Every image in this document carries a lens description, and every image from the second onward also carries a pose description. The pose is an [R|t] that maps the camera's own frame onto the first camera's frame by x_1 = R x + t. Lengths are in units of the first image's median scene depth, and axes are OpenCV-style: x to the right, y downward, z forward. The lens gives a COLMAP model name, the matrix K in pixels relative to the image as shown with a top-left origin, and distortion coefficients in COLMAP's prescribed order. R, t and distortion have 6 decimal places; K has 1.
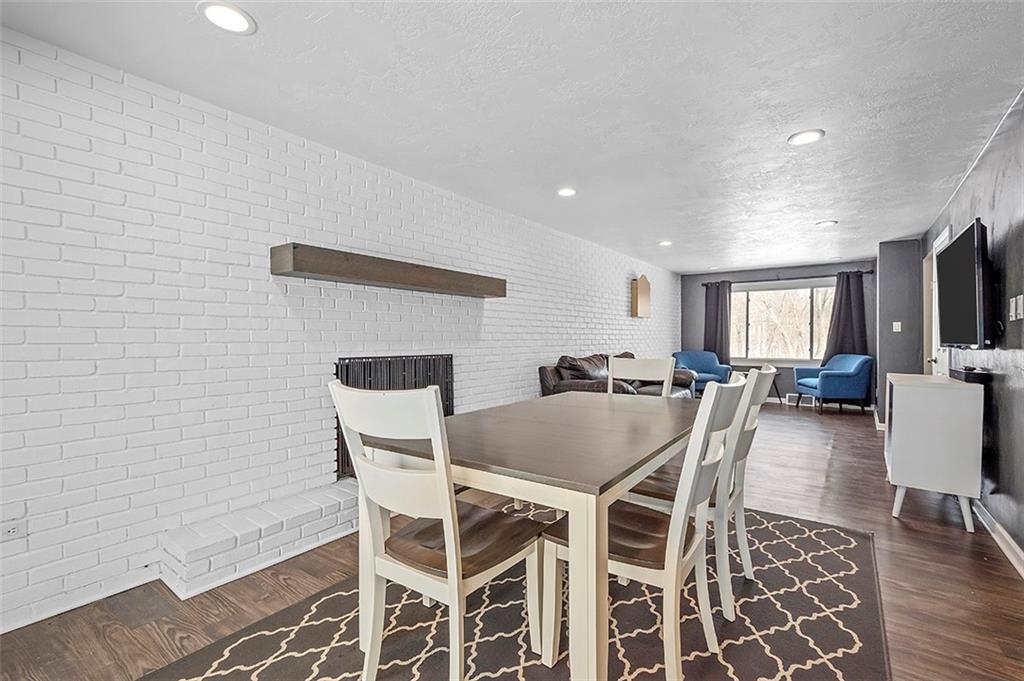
lens RADIAL K [[457.1, 0, 516.9], [0, 457.1, 341.4], [0, 0, 1]] dist [0.016221, -0.000319]
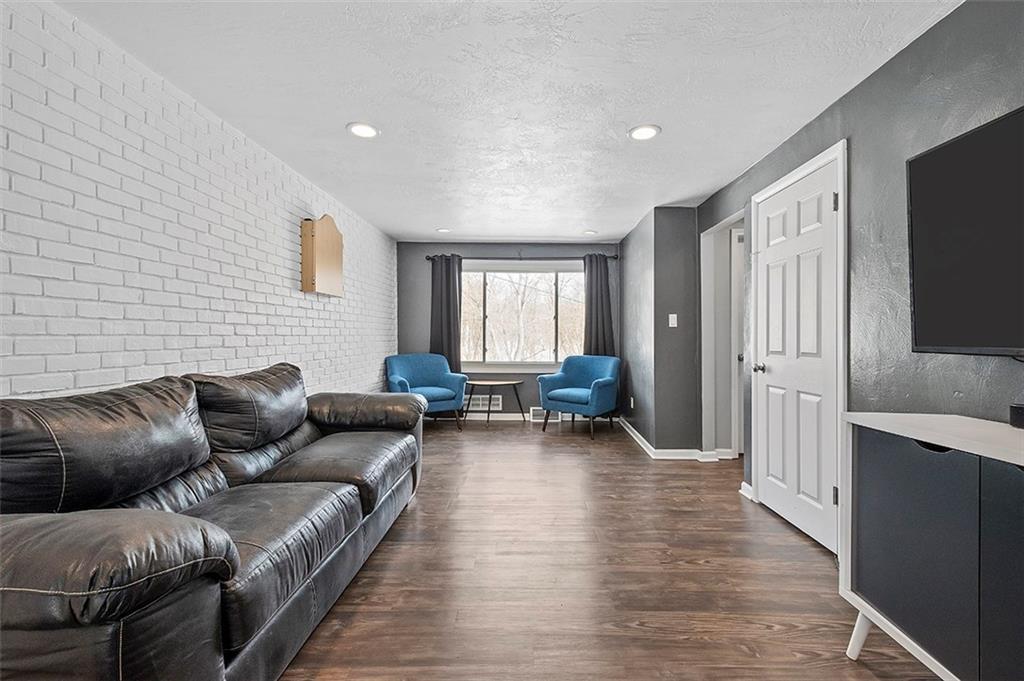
lens RADIAL K [[457.1, 0, 516.9], [0, 457.1, 341.4], [0, 0, 1]] dist [0.016221, -0.000319]
pose [[0.825630, -0.003528, 0.564201, 0.138346], [0.001002, 0.999988, 0.004786, -0.000836], [-0.564211, -0.003386, 0.825624, 0.386149]]
